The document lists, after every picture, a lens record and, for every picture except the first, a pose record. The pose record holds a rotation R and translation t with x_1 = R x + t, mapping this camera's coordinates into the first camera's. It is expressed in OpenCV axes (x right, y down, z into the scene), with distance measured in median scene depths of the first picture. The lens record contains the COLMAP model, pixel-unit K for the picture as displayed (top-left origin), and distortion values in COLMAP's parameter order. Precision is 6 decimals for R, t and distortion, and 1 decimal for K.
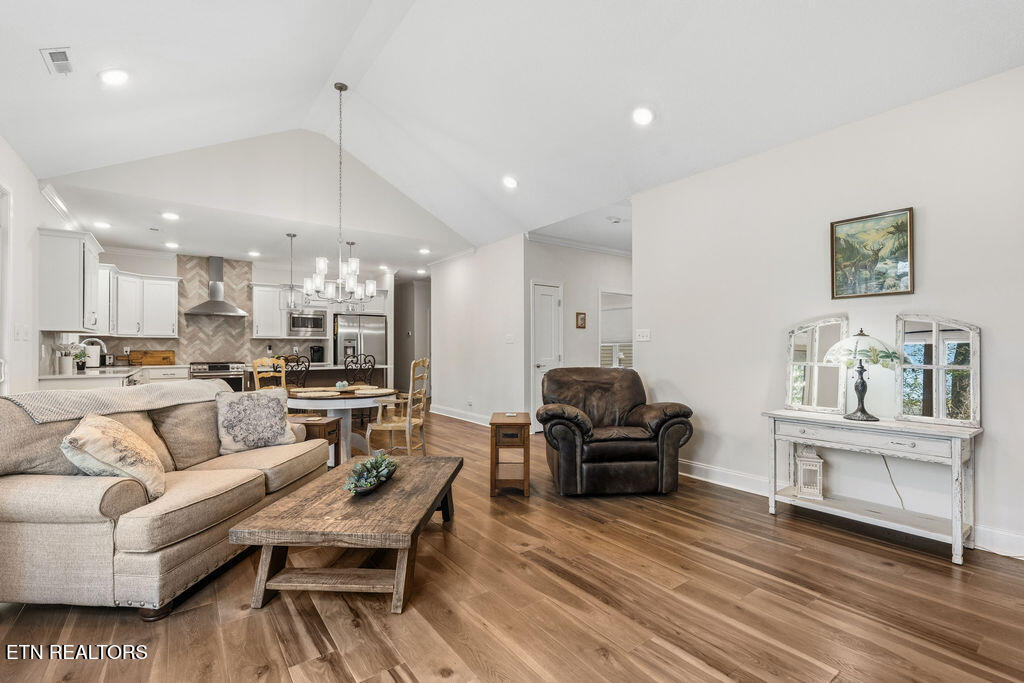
lens RADIAL K [[452.8, 0, 511.6], [0, 452.8, 342.7], [0, 0, 1]] dist [-0.003717, -0.000410]
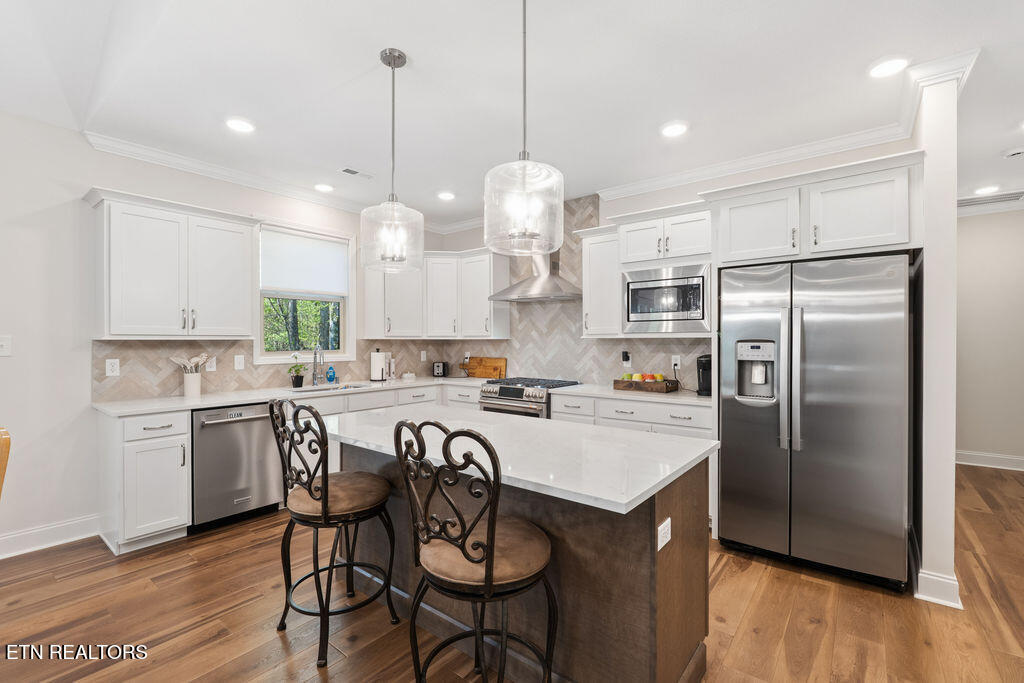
lens RADIAL K [[452.8, 0, 512.5], [0, 452.8, 338.5], [0, 0, 1]] dist [-0.003717, -0.000410]
pose [[0.268010, -0.008540, -0.963378, -0.094660], [0.005780, 0.999957, -0.007256, -0.006208], [0.963399, -0.003623, 0.268048, 0.776681]]
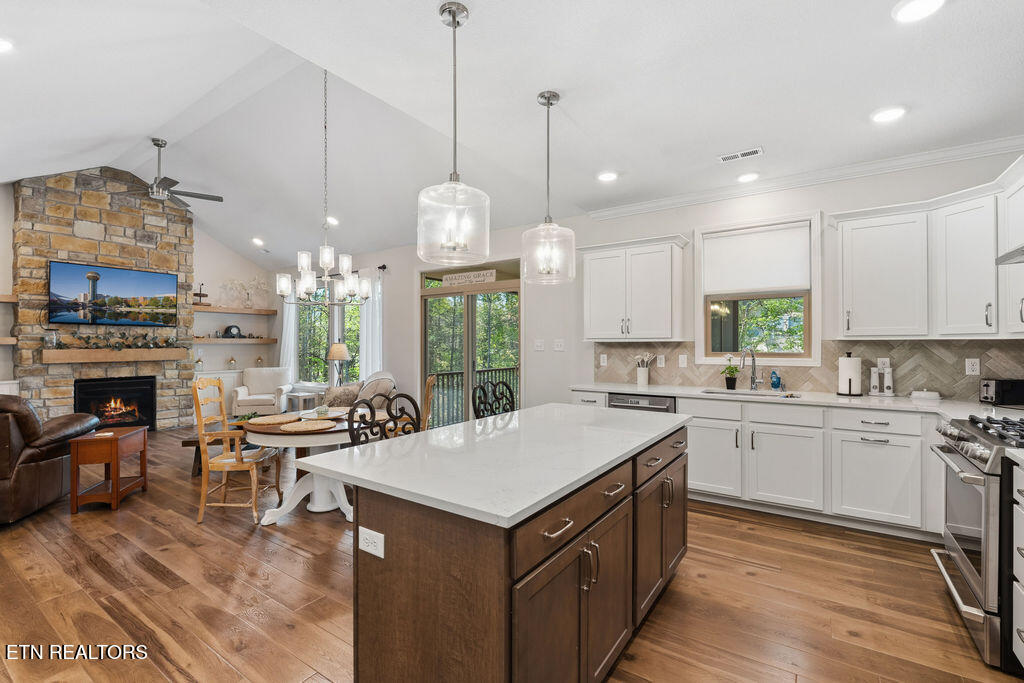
lens RADIAL K [[452.8, 0, 512.5], [0, 452.8, 342.5], [0, 0, 1]] dist [-0.003717, -0.000410]
pose [[-0.943078, -0.002120, -0.332565, -0.256128], [0.000221, 0.999975, -0.007000, -0.004980], [0.332572, -0.006675, -0.943054, 1.077411]]
